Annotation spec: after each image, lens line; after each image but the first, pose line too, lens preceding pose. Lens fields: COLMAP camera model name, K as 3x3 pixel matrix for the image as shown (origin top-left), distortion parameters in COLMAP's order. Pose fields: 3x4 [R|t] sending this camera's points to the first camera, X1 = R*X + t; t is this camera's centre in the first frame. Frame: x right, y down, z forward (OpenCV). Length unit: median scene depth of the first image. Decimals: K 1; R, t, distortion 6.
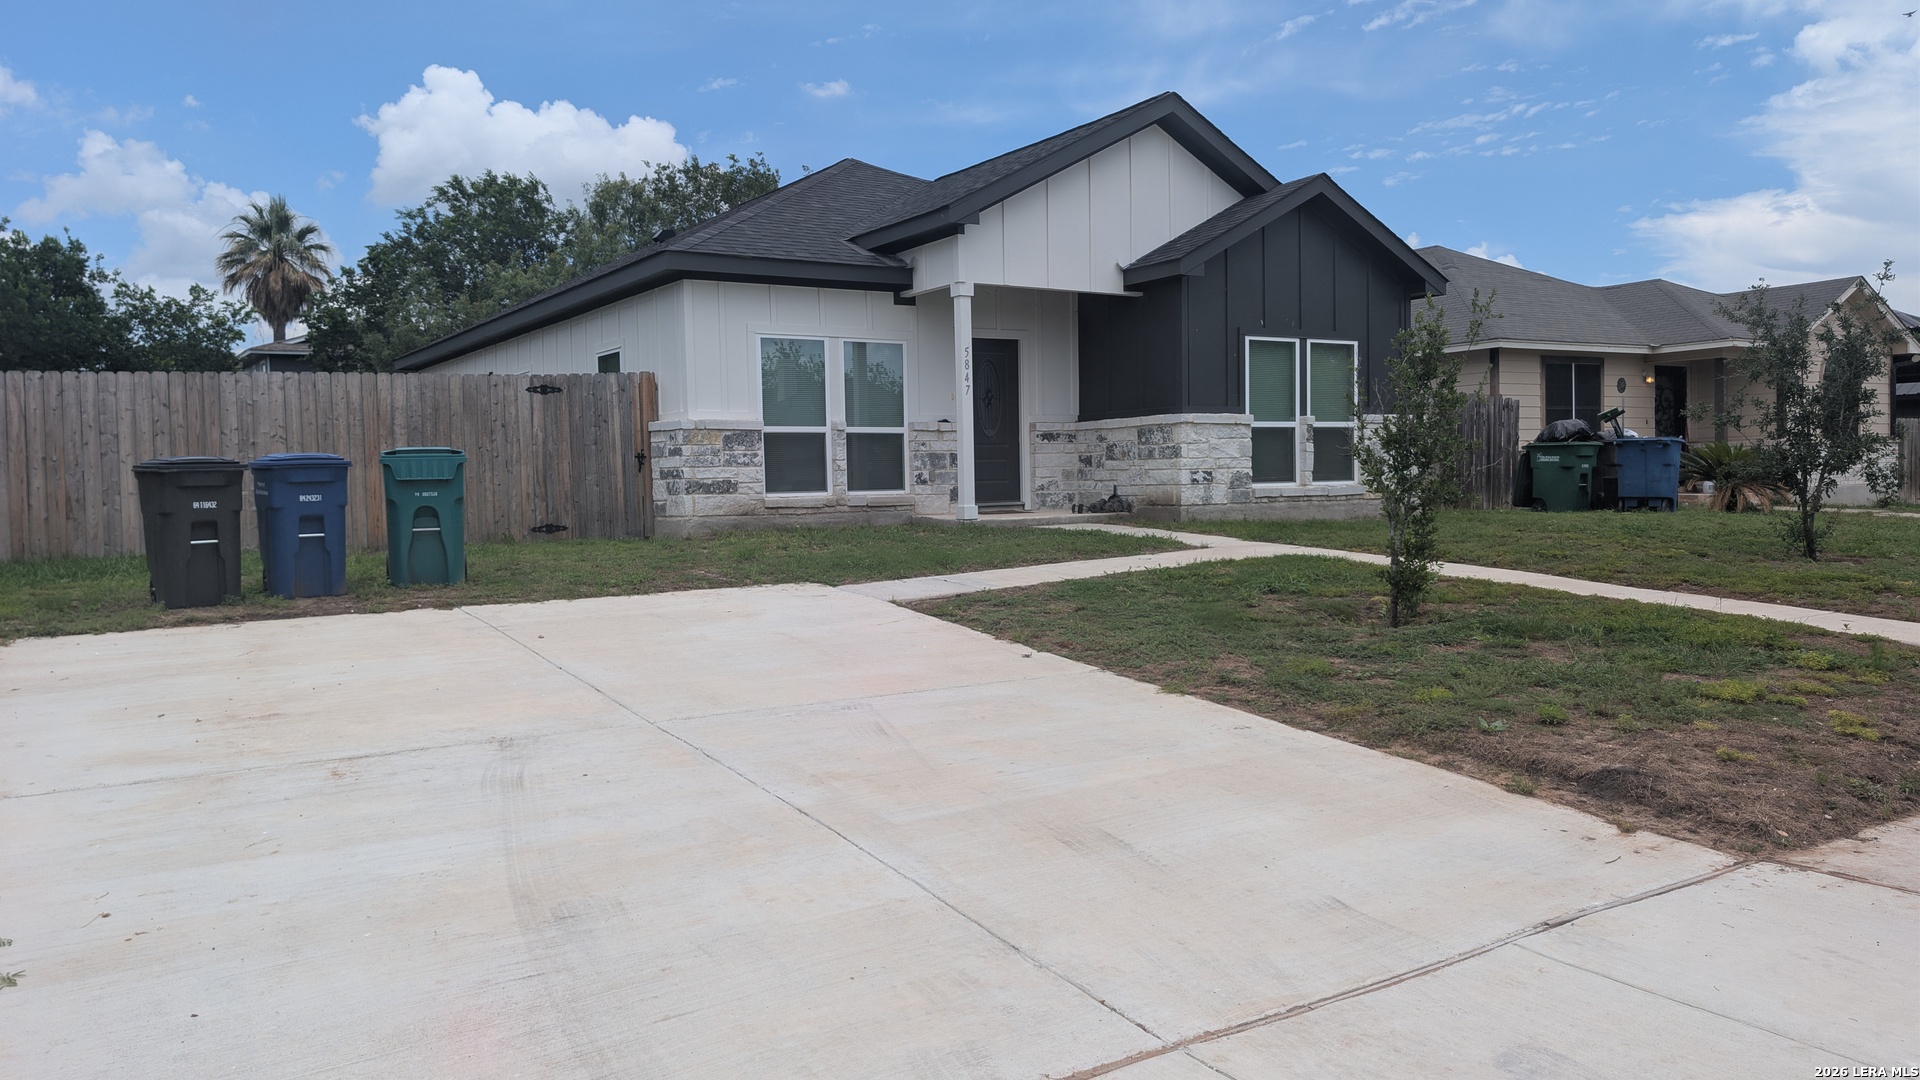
lens RADIAL K [[1383.3, 0, 952.7], [0, 1383.3, 533.6], [0, 0, 1]] dist [0.031347, -0.047237]
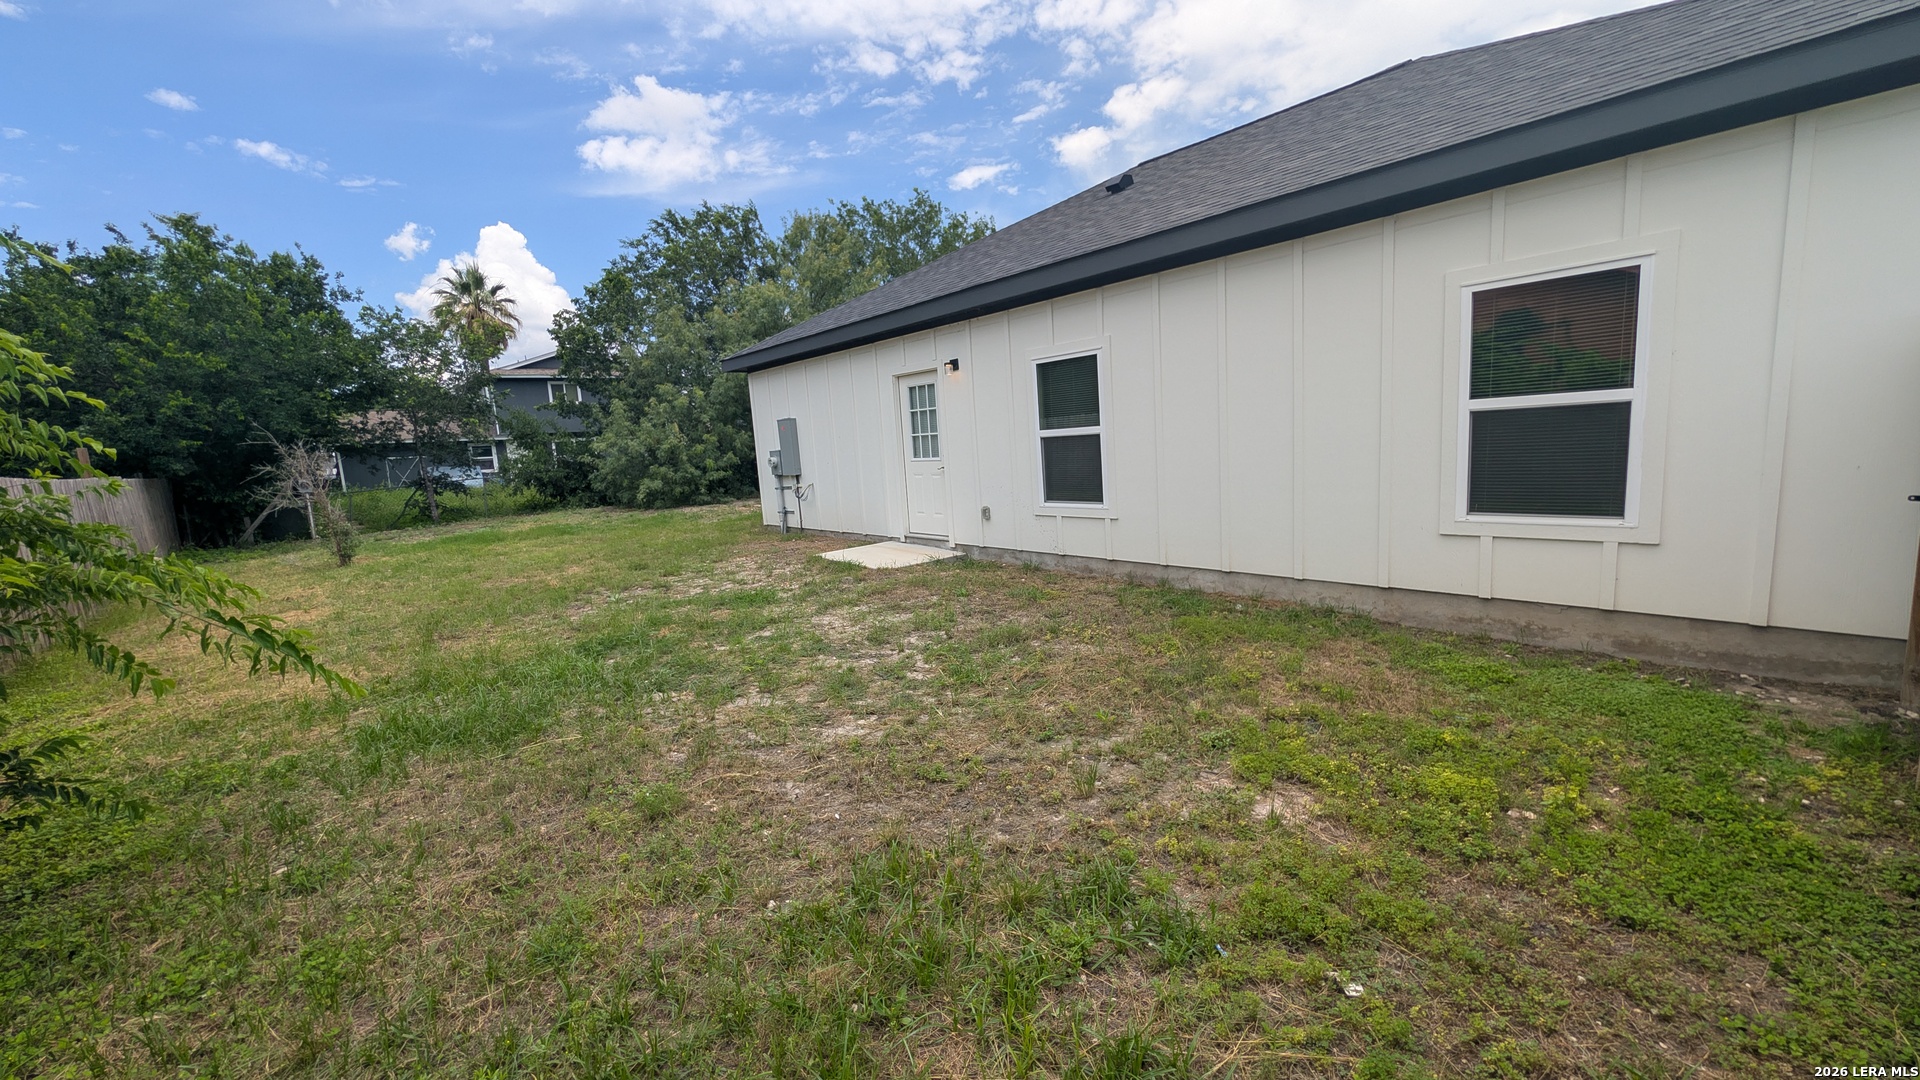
lens RADIAL K [[739.5, 0, 976.0], [0, 739.5, 536.3], [0, 0, 1]] dist [-0.006922, 0.002436]
pose [[0.985687, -0.071795, 0.152533, -0.225775], [0.057990, 0.993966, 0.093106, -0.031426], [-0.158297, -0.082927, 0.983903, 0.344086]]
